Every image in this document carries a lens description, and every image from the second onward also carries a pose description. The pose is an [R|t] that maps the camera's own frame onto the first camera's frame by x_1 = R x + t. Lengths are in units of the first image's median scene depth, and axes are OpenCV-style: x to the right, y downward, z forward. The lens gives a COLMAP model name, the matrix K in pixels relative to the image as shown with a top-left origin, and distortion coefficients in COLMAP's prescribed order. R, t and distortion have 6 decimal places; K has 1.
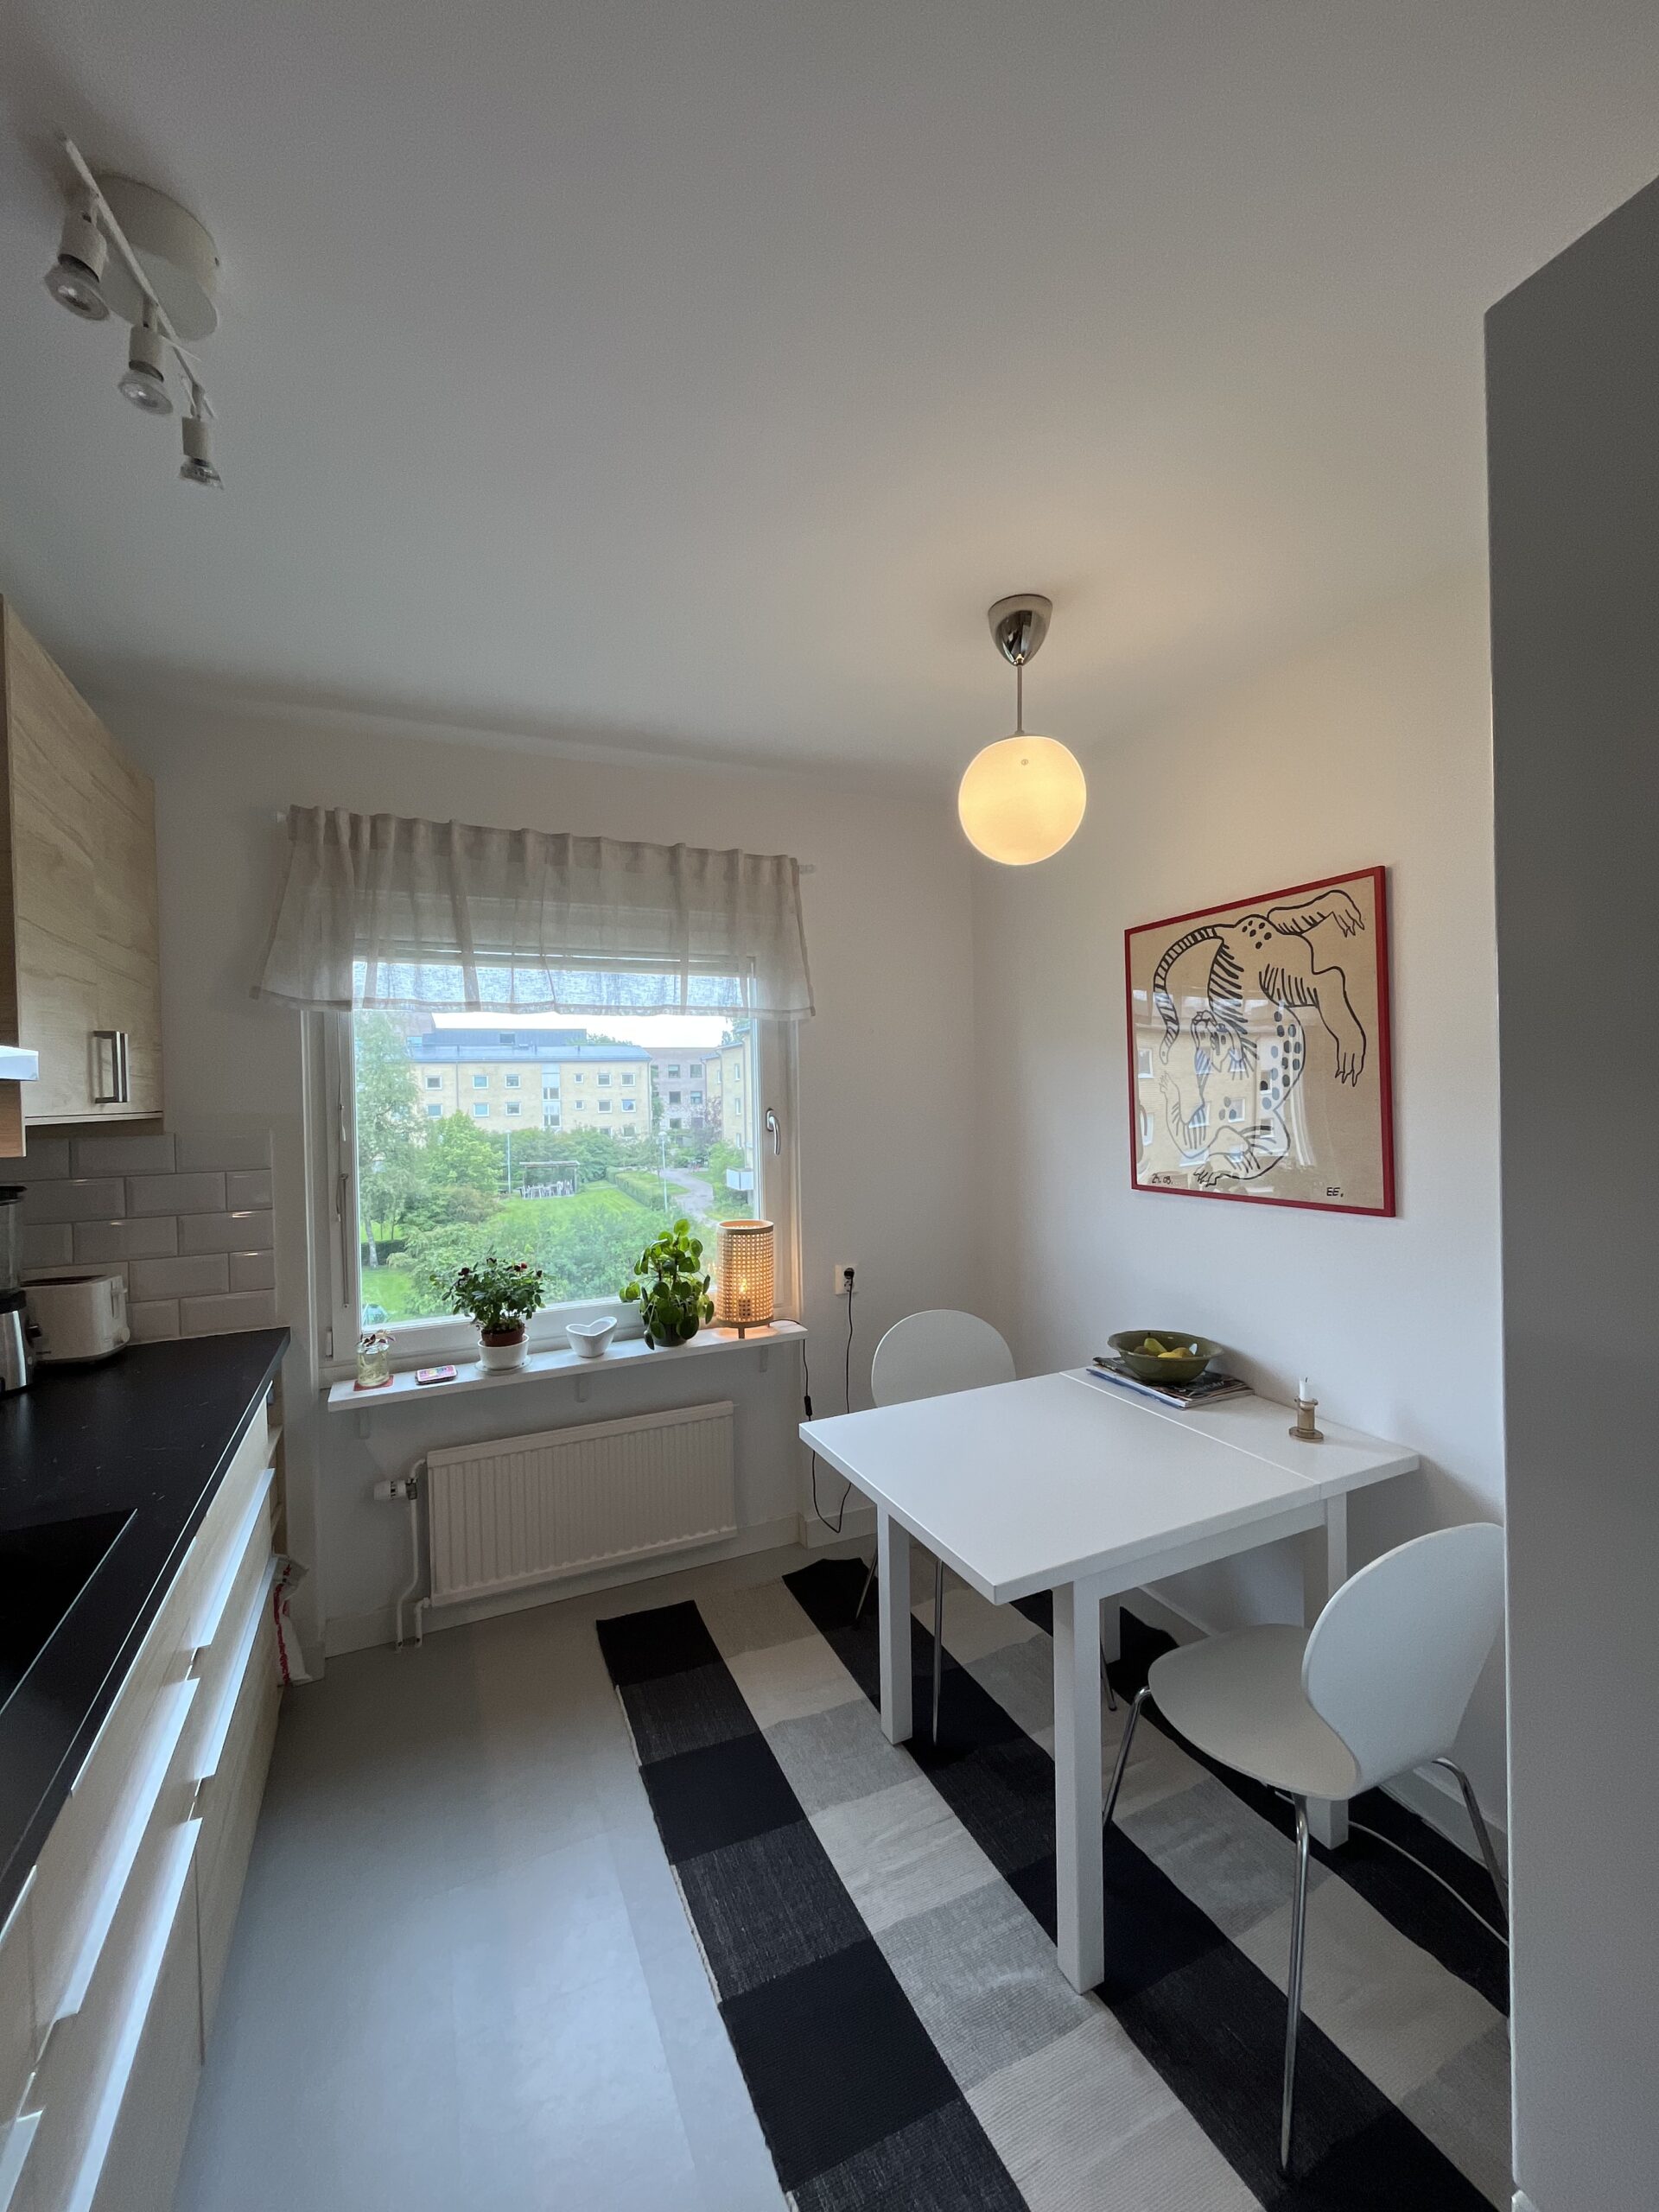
lens RADIAL K [[890.5, 0, 826.4], [0, 890.5, 1101.4], [0, 0, 1]] dist [-0.001245, -0.000726]
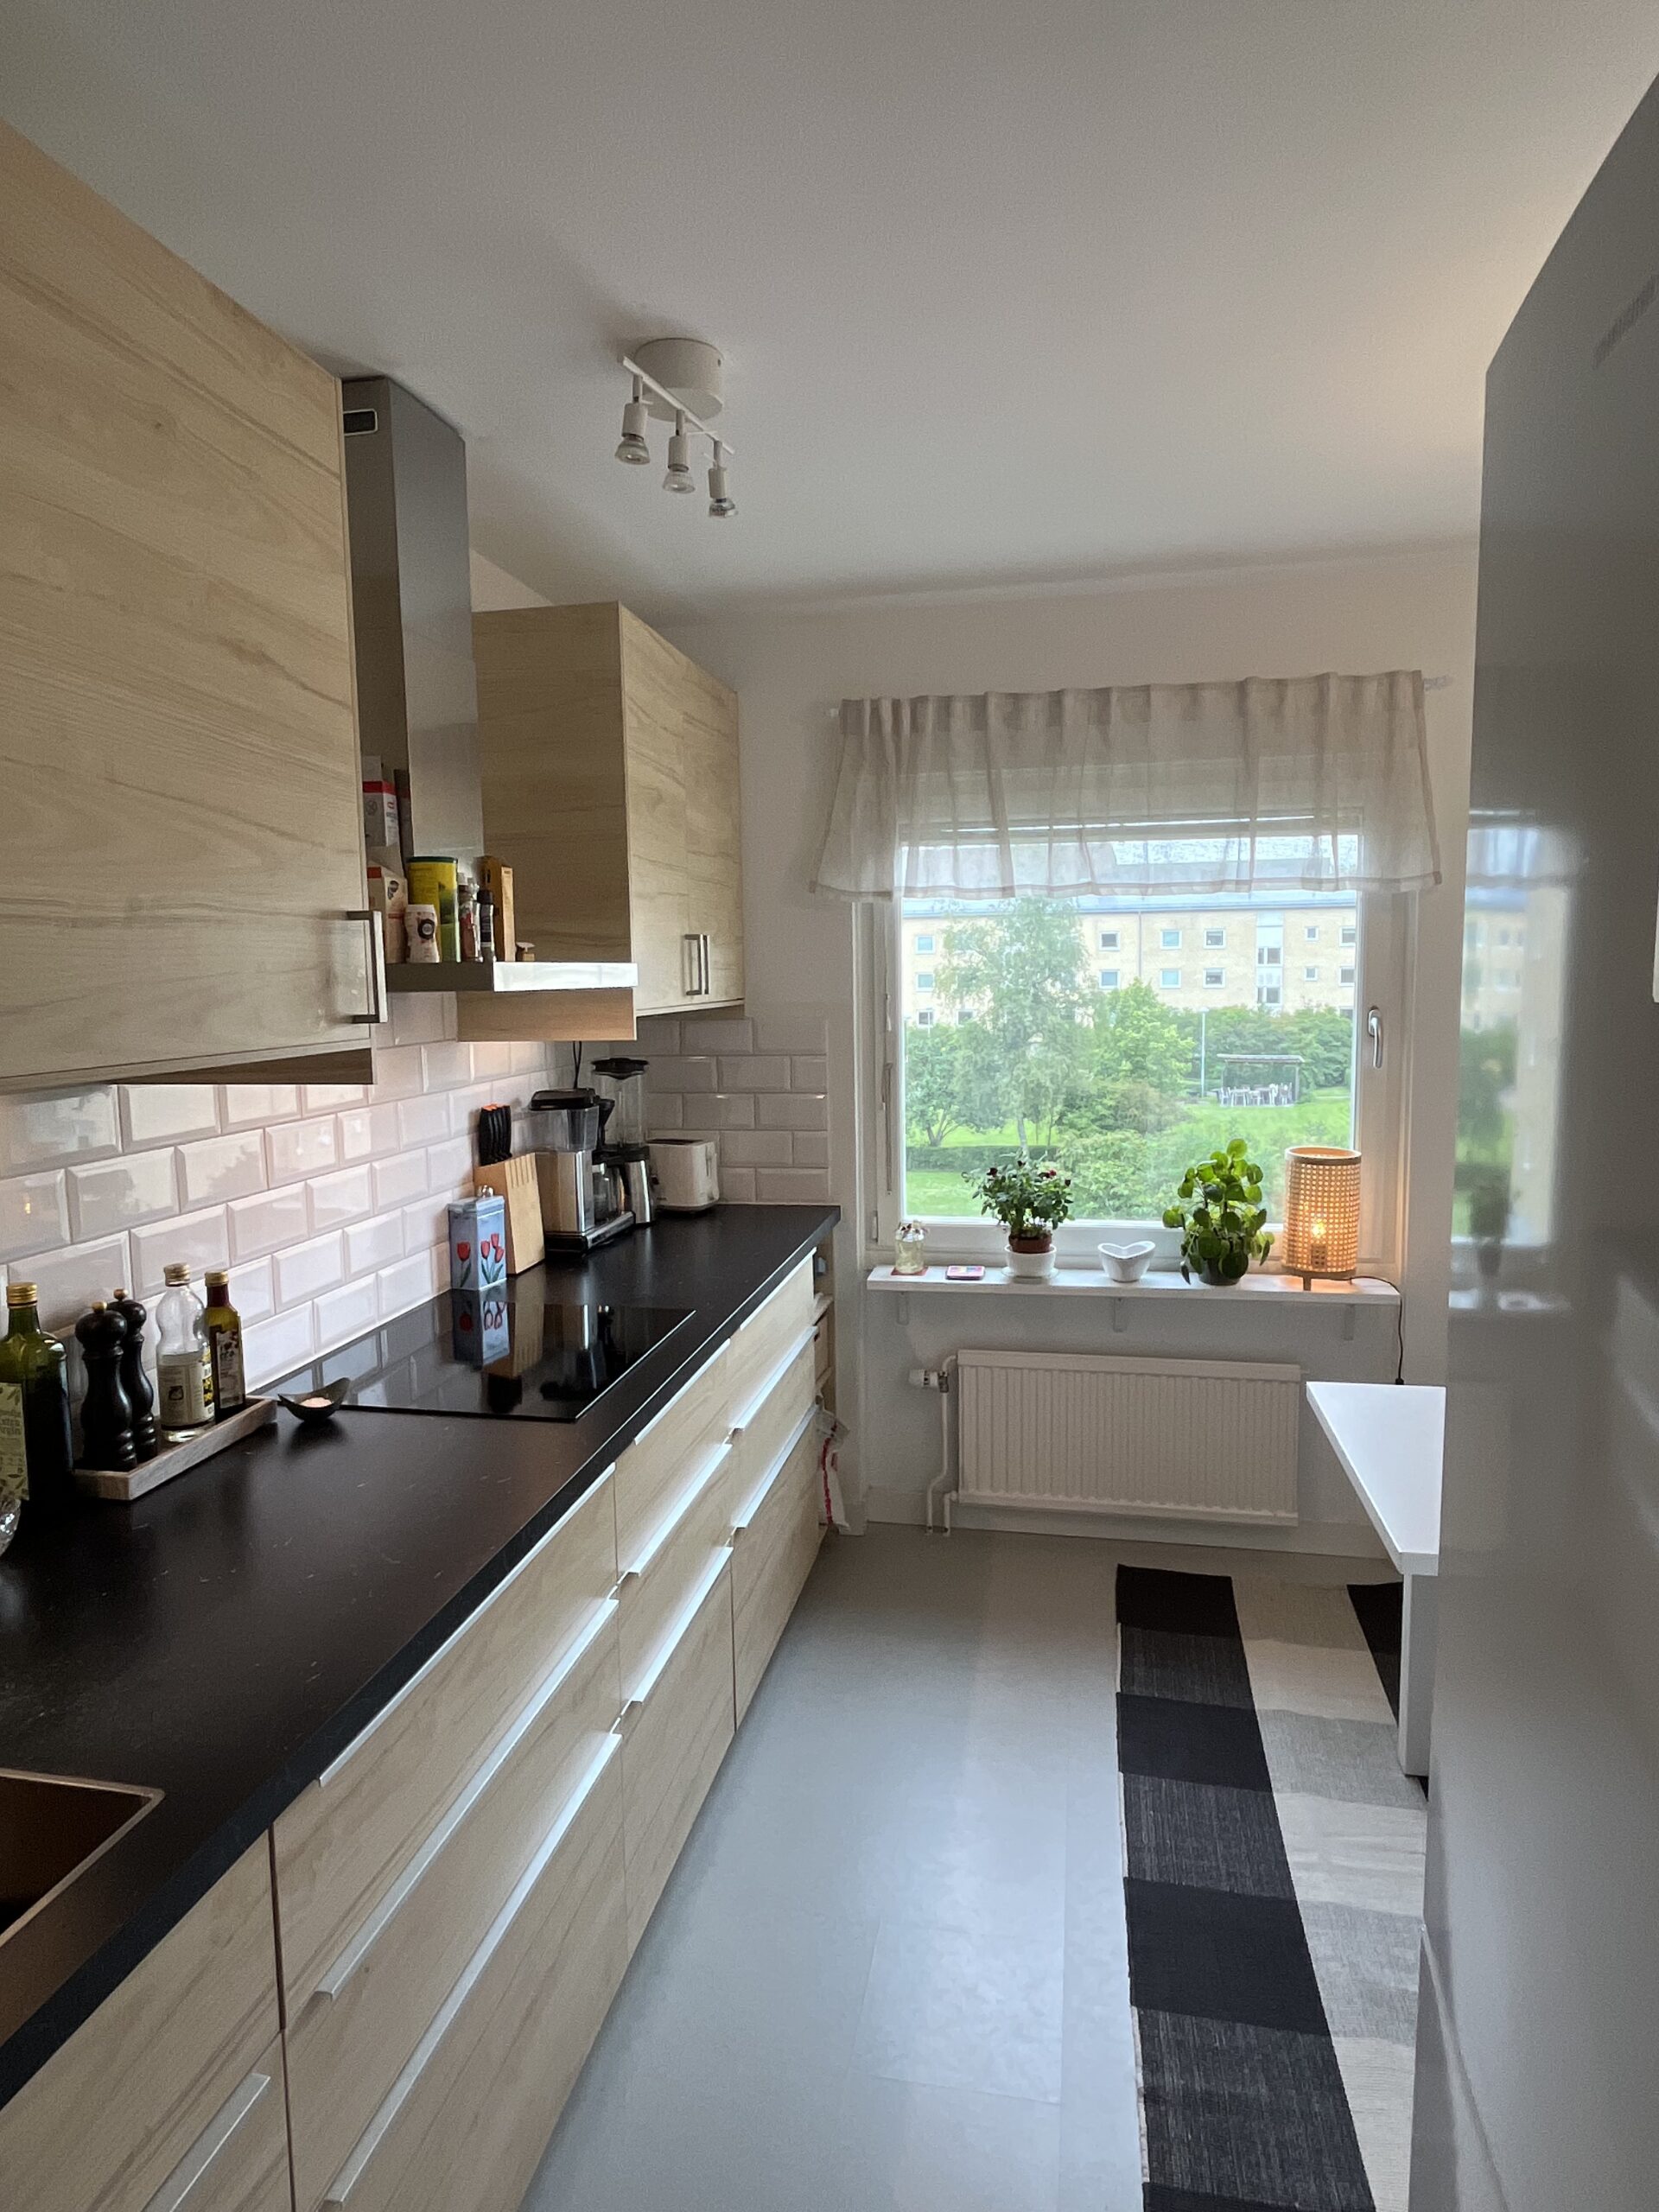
lens RADIAL K [[1280.4, 0, 827.8], [0, 1280.4, 1106.6], [0, 0, 1]] dist [-0.008753, 0.000699]
pose [[0.807298, 0.072502, -0.585673, 0.251011], [-0.008423, 0.993739, 0.111407, -0.030190], [0.590083, -0.085006, 0.802855, -0.203952]]
